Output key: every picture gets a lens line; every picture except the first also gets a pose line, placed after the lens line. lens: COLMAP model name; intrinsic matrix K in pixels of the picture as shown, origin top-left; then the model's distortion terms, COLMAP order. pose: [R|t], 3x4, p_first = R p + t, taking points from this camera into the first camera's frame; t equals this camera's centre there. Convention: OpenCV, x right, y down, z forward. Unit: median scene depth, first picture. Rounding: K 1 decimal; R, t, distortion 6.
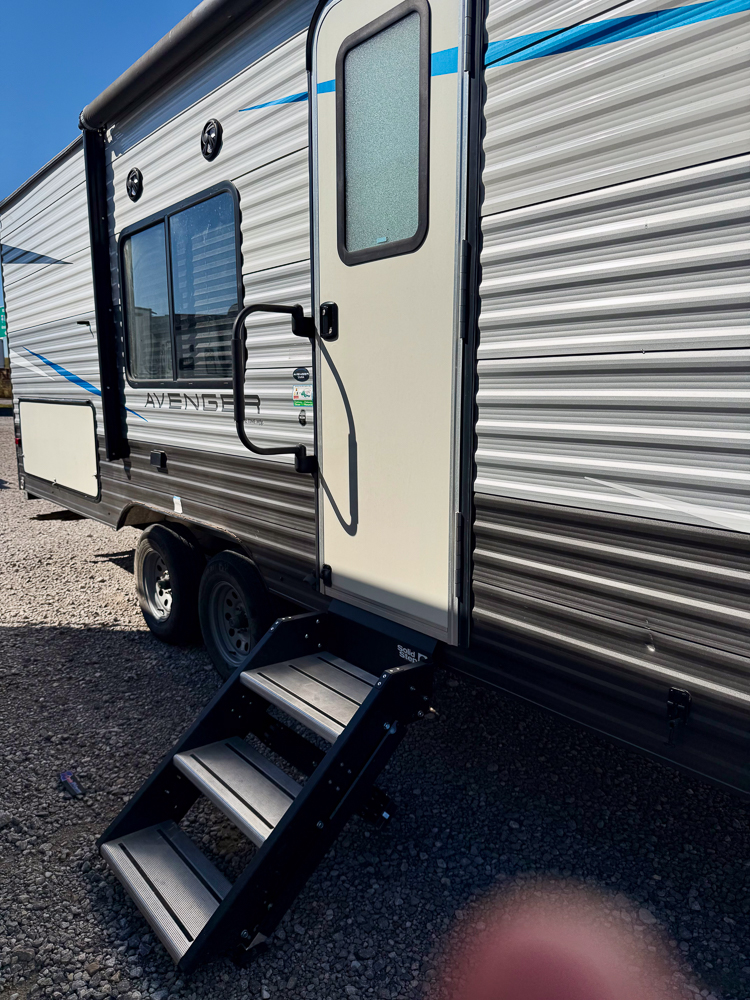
lens RADIAL K [[711.5, 0, 367.2], [0, 711.5, 497.7], [0, 0, 1]] dist [0.012333, -0.020614]
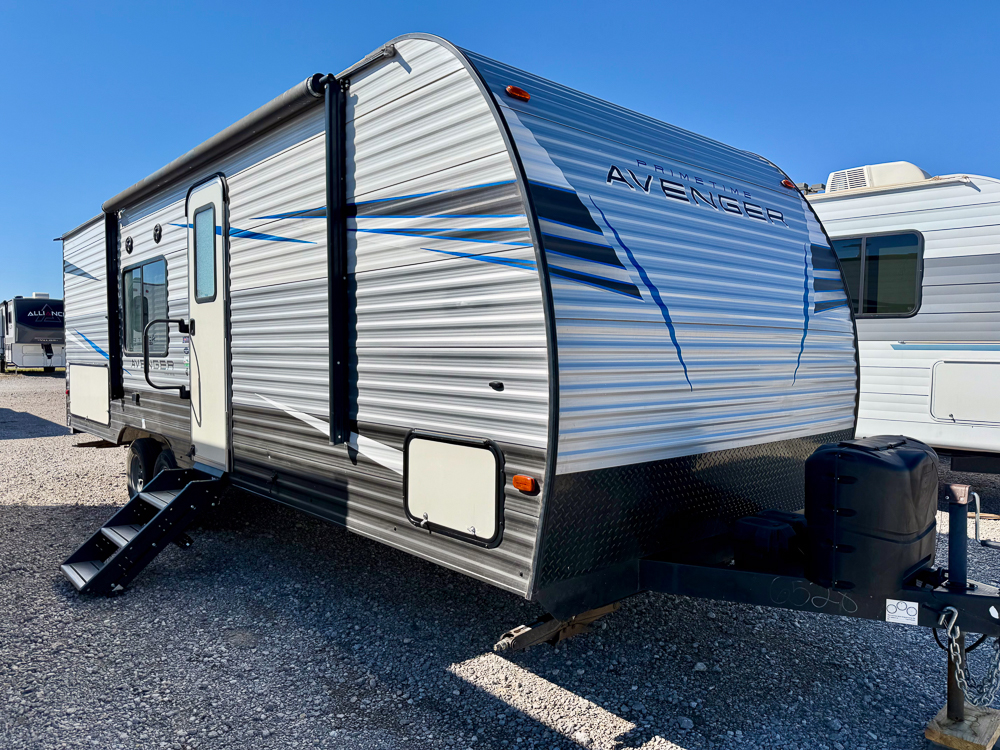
lens RADIAL K [[711.5, 0, 506.2], [0, 711.5, 384.4], [0, 0, 1]] dist [0.012333, -0.020614]
pose [[0.998597, 0.008239, 0.052309, 0.661949], [-0.002194, 0.993413, -0.114572, 0.142169], [-0.052909, 0.114296, 0.992037, -0.987755]]
